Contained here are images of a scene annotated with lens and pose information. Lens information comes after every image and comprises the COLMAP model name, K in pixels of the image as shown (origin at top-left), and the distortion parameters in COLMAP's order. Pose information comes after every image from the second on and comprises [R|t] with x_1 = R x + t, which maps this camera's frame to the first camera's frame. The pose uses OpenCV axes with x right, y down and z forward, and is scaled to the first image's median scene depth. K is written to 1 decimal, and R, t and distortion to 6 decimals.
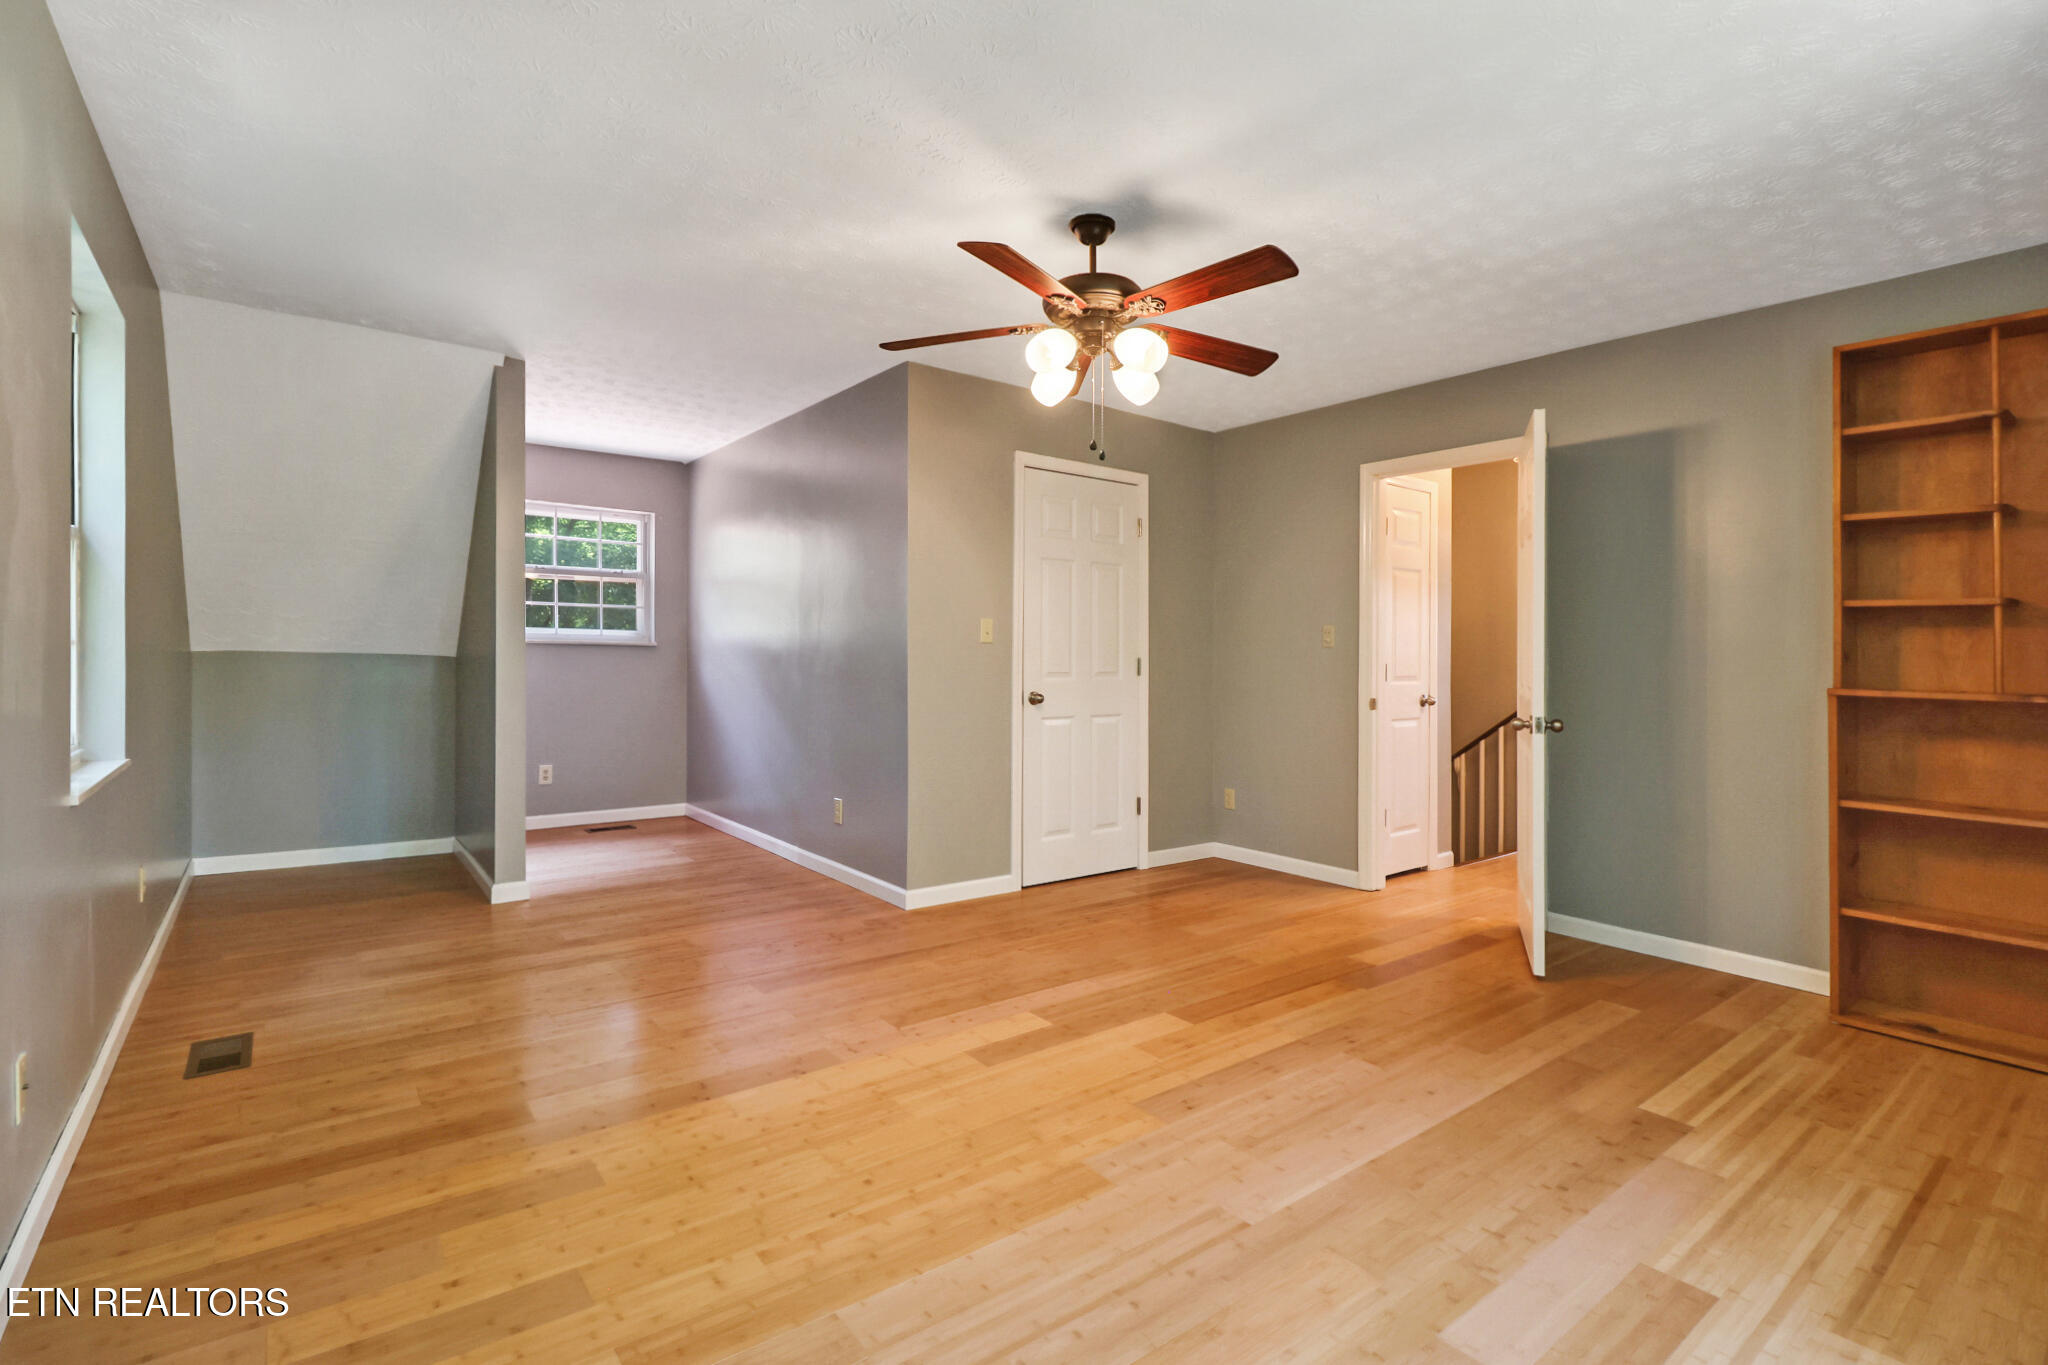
lens RADIAL K [[955.6, 0, 1054.7], [0, 955.6, 657.2], [0, 0, 1]] dist [0.032880, -0.022164]
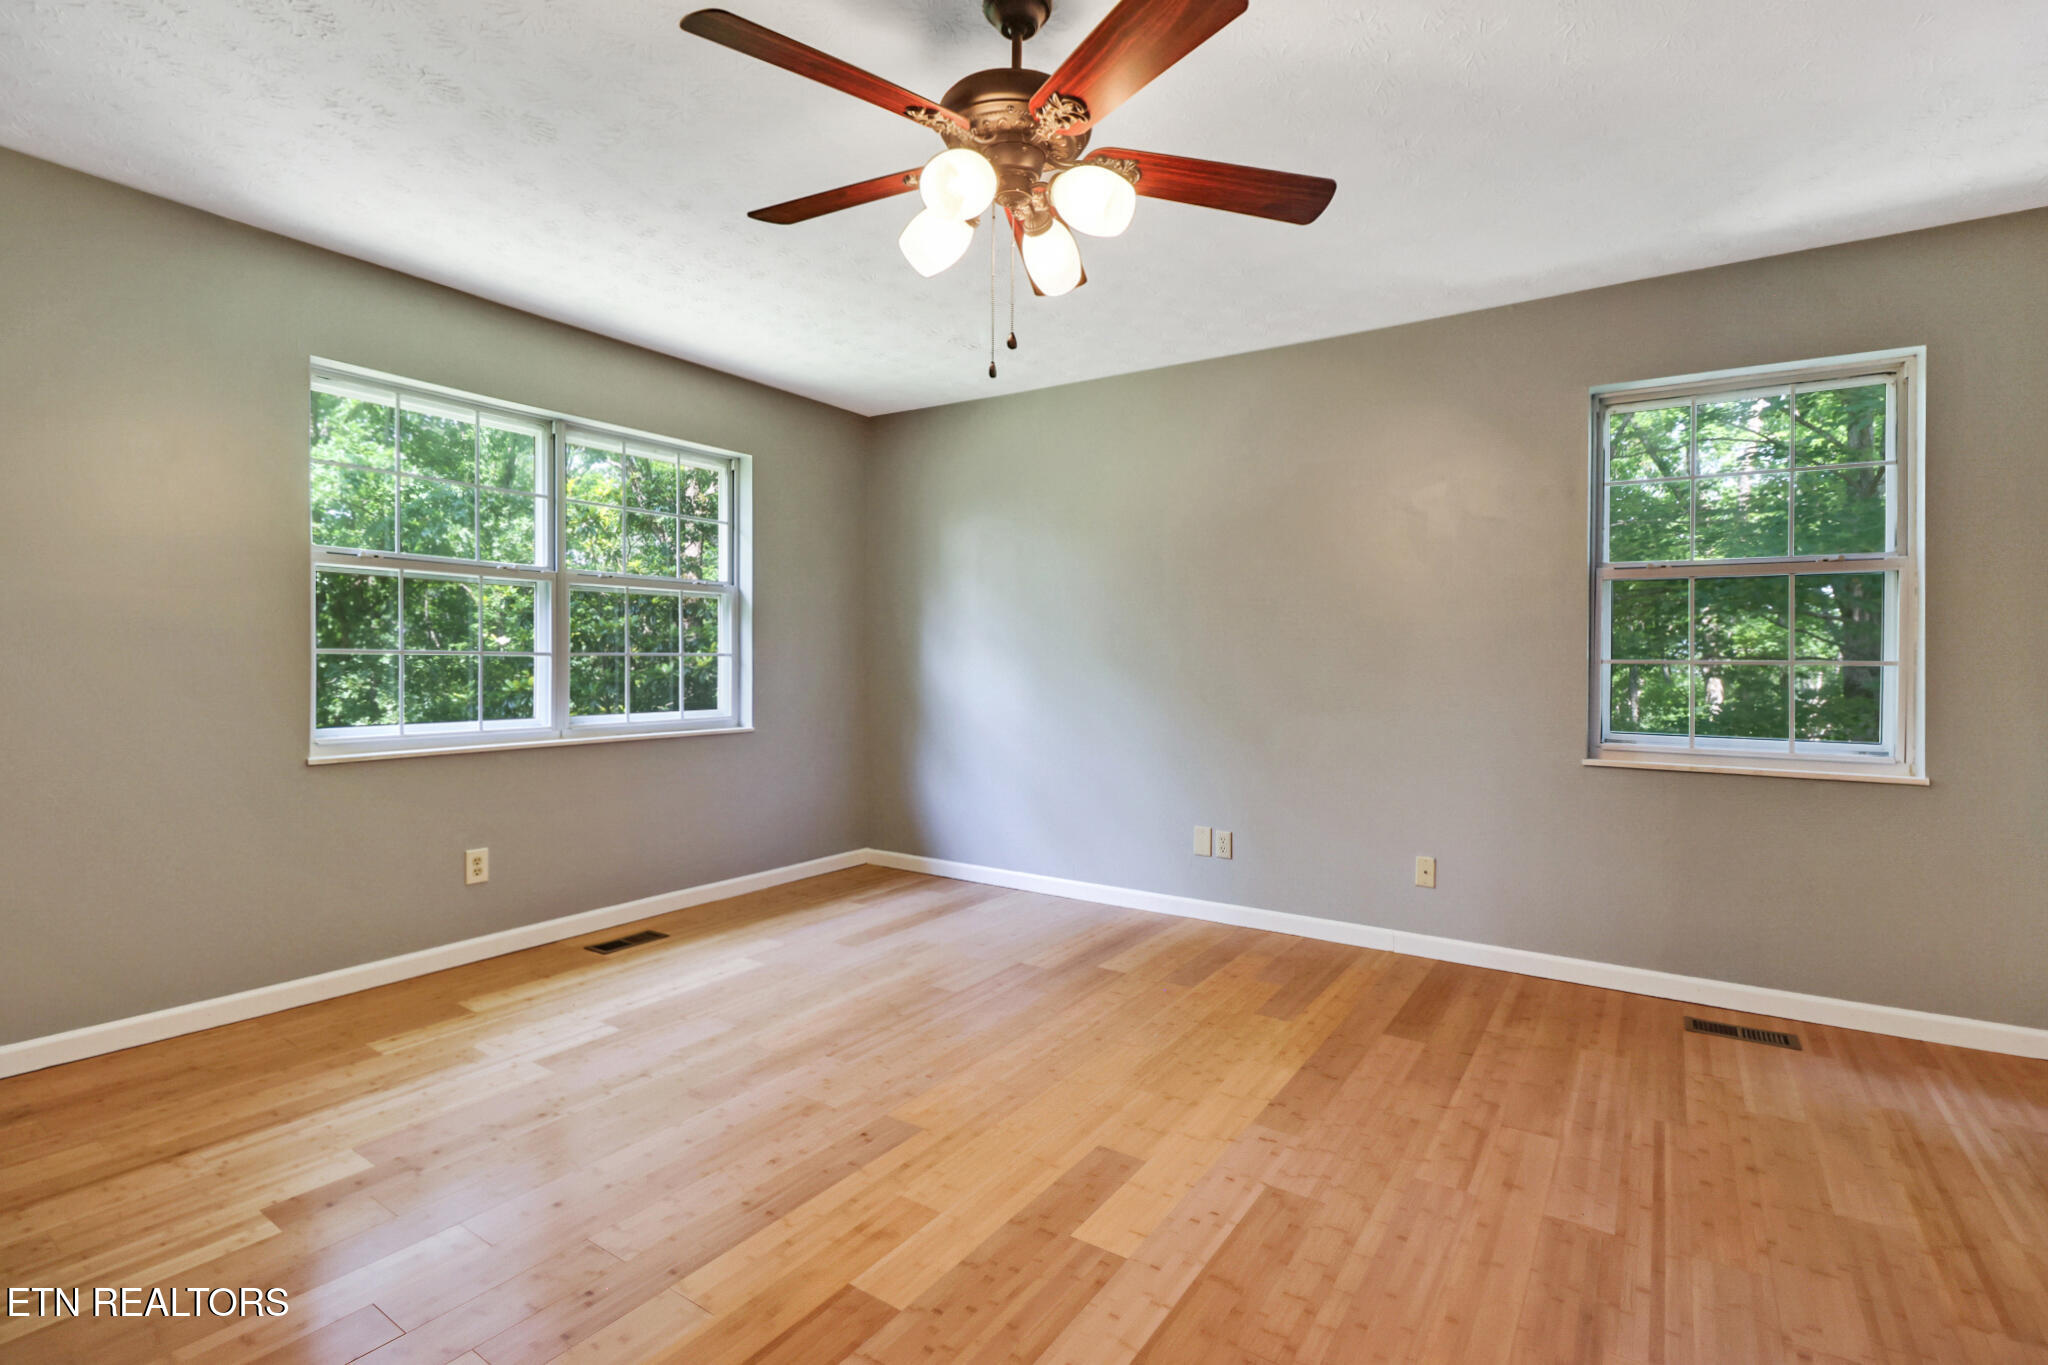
lens RADIAL K [[955.6, 0, 1054.7], [0, 955.6, 657.2], [0, 0, 1]] dist [0.032880, -0.022164]
pose [[-0.950103, -0.016741, -0.311486, 0.250857], [-0.015894, 0.999860, -0.005258, -0.005026], [0.311530, -0.000044, -0.950236, 1.855111]]
